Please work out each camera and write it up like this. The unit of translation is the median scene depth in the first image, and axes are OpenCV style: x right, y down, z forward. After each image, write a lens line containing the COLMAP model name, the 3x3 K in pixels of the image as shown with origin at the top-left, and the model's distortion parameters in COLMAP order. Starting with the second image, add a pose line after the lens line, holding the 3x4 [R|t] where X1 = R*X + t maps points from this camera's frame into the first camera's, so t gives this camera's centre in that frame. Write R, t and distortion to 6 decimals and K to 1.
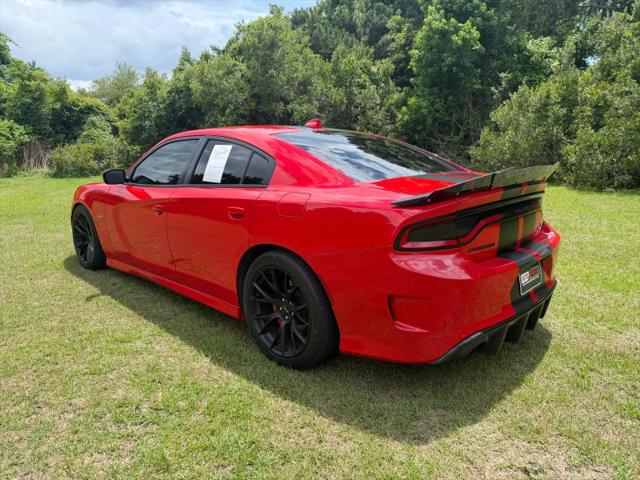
lens RADIAL K [[451.6, 0, 317.3], [0, 451.6, 242.4], [0, 0, 1]] dist [0.026905, -0.035761]
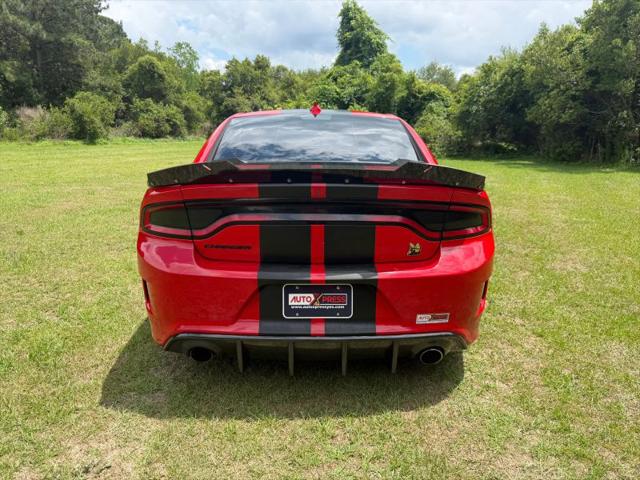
lens RADIAL K [[451.6, 0, 319.2], [0, 451.6, 244.2], [0, 0, 1]] dist [0.026905, -0.035761]
pose [[0.707528, 0.192284, -0.680023, 0.131576], [-0.168498, 0.980420, 0.101912, -0.013993], [0.686303, 0.042477, 0.726074, 0.057614]]
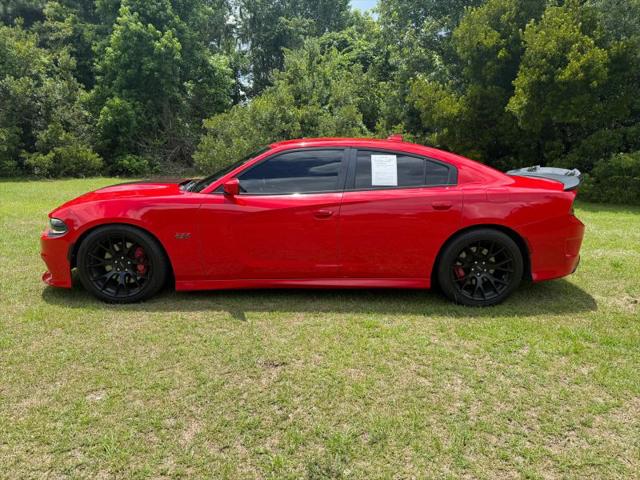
lens RADIAL K [[451.6, 0, 317.8], [0, 451.6, 243.5], [0, 0, 1]] dist [0.026905, -0.035761]
pose [[0.697873, -0.130910, 0.704157, -0.203832], [0.133077, 0.989735, 0.052112, -0.010912], [-0.703750, 0.057339, 0.708130, 0.045303]]
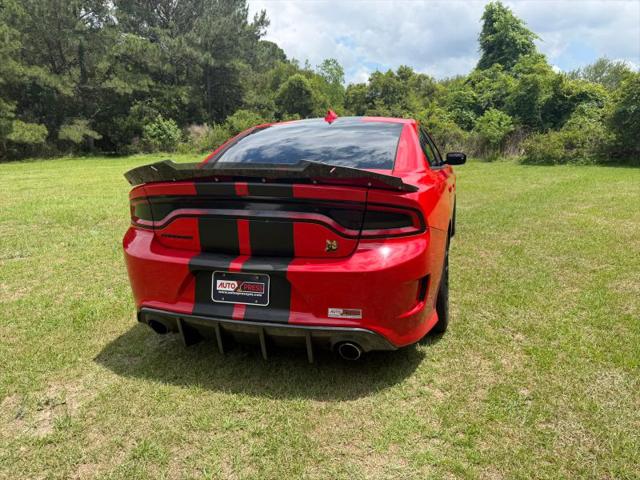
lens RADIAL K [[451.6, 0, 323.5], [0, 451.6, 239.0], [0, 0, 1]] dist [0.026905, -0.035761]
pose [[0.458144, 0.195421, -0.867130, 0.171843], [-0.179020, 0.975830, 0.125333, -0.021283], [0.870664, 0.097813, 0.482055, 0.095785]]
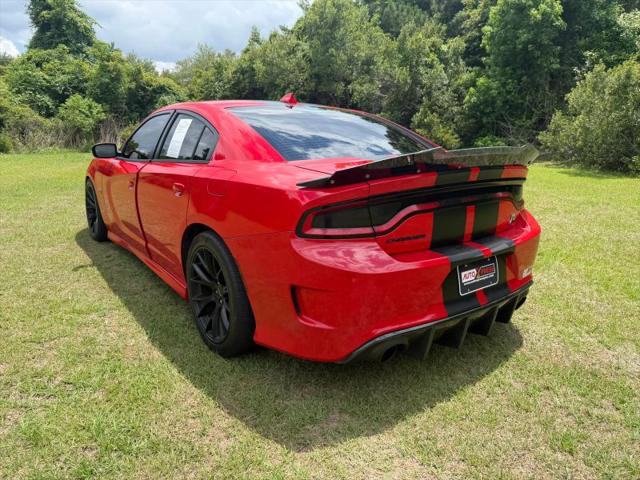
lens RADIAL K [[451.6, 0, 320.5], [0, 451.6, 241.9], [0, 0, 1]] dist [0.026905, -0.035761]
pose [[0.987653, 0.054986, -0.146688, 0.037882], [-0.049772, 0.998000, 0.038979, -0.000961], [0.148537, -0.031197, 0.988415, 0.012428]]
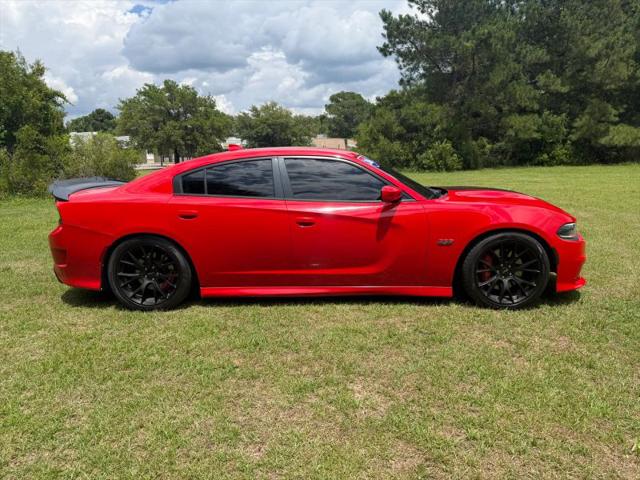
lens RADIAL K [[451.6, 0, 317.8], [0, 451.6, 241.2], [0, 0, 1]] dist [0.026905, -0.035761]
pose [[-0.737214, 0.156789, -0.657216, 0.133204], [-0.112673, 0.930555, 0.348385, -0.092480], [0.666199, 0.330885, -0.668352, 0.398128]]
